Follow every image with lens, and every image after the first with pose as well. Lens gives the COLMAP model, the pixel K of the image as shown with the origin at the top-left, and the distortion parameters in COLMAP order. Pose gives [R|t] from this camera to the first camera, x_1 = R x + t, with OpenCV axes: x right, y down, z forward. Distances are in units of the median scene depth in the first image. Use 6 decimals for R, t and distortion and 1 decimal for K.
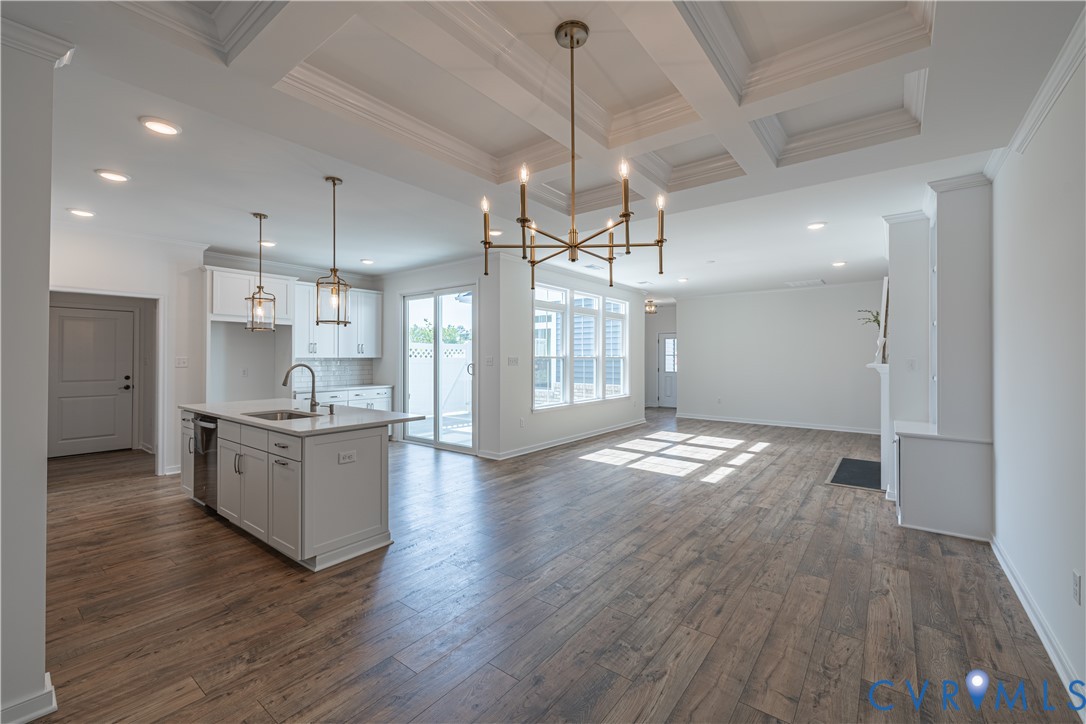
lens RADIAL K [[450.0, 0, 543.3], [0, 450.0, 355.8], [0, 0, 1]] dist [0.001903, -0.000357]
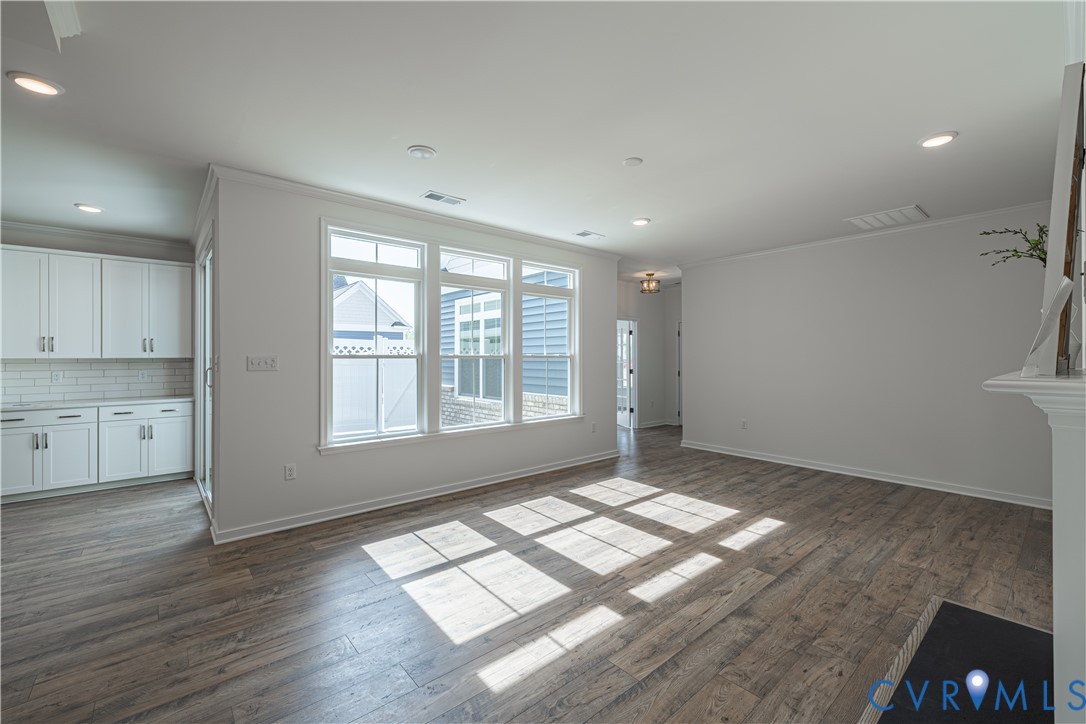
lens RADIAL K [[450.0, 0, 548.3], [0, 450.0, 356.6], [0, 0, 1]] dist [0.001903, -0.000357]
pose [[0.979515, -0.002234, -0.201360, 0.393844], [0.002880, 0.999992, 0.002917, 0.002224], [0.201352, -0.003437, 0.979513, 0.522255]]
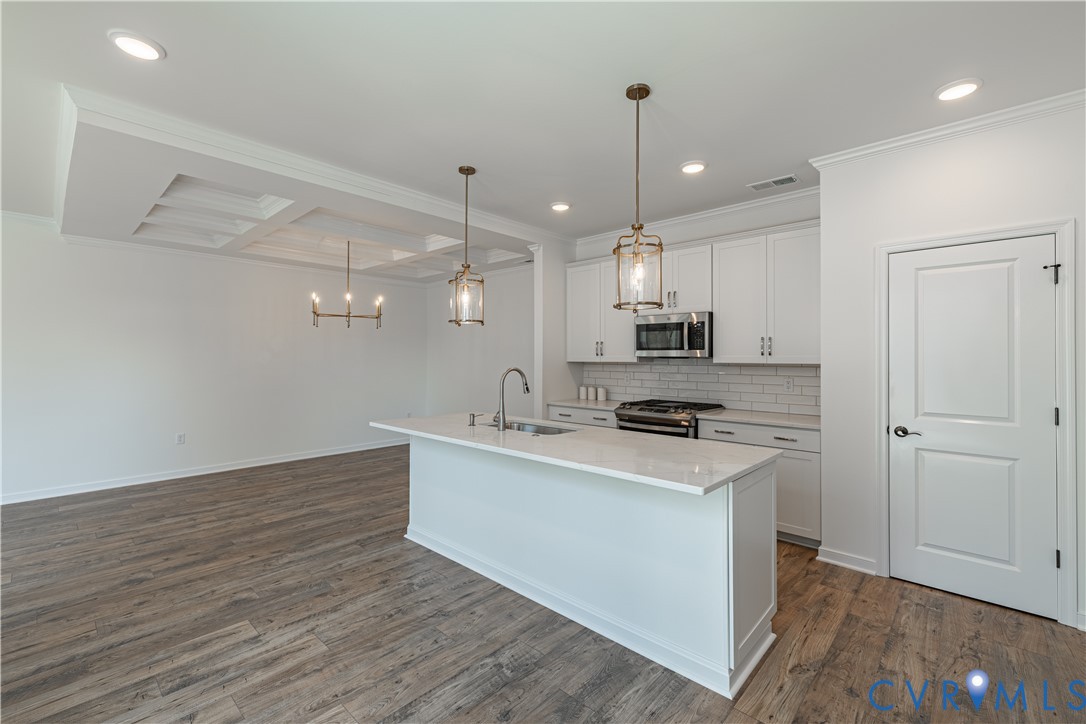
lens RADIAL K [[450.0, 0, 543.9], [0, 450.0, 354.6], [0, 0, 1]] dist [0.001903, -0.000357]
pose [[-0.996559, -0.003752, 0.082802, -0.397187], [-0.004914, 0.999892, -0.013829, 0.003433], [-0.082741, -0.014189, -0.996470, 1.086420]]
